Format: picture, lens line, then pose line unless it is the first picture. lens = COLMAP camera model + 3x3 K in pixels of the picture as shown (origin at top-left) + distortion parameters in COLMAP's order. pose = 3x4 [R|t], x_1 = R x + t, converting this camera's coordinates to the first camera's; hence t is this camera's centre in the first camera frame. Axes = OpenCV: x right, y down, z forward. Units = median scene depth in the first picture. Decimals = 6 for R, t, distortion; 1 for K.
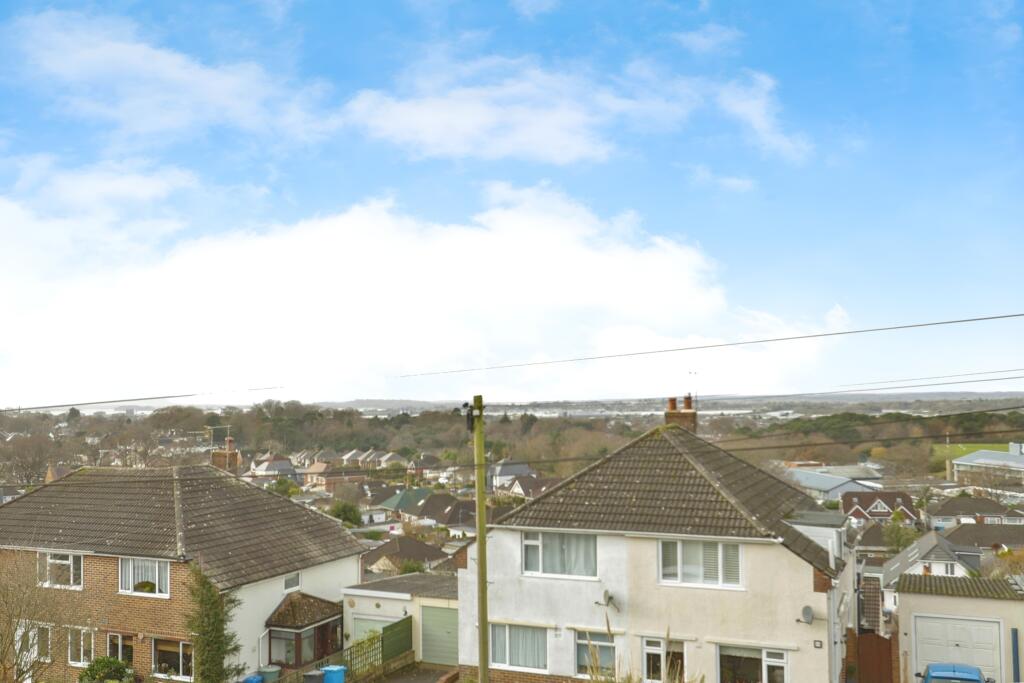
lens RADIAL K [[974.4, 0, 512.0], [0, 974.4, 341.5], [0, 0, 1]] dist [-0.018525, -0.002089]
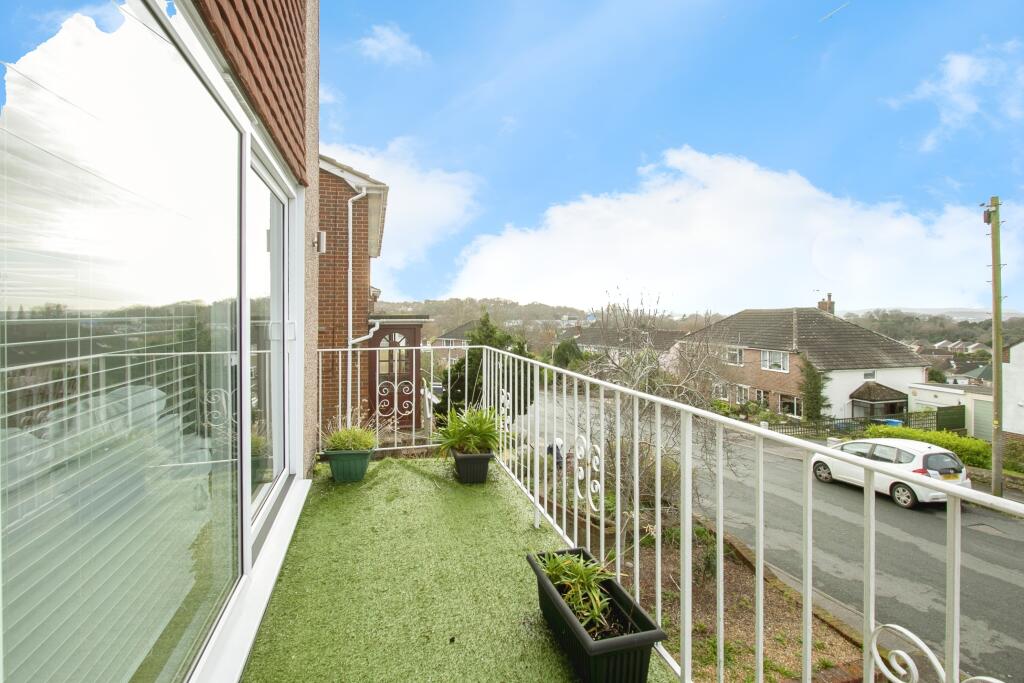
lens RADIAL K [[491.5, 0, 512.0], [0, 491.5, 341.5], [0, 0, 1]] dist [-0.001213, -0.000595]
pose [[0.612114, 0.022463, -0.790450, 0.066544], [0.021377, 0.998761, 0.044937, 0.139871], [0.790480, -0.044404, 0.610876, -0.004216]]
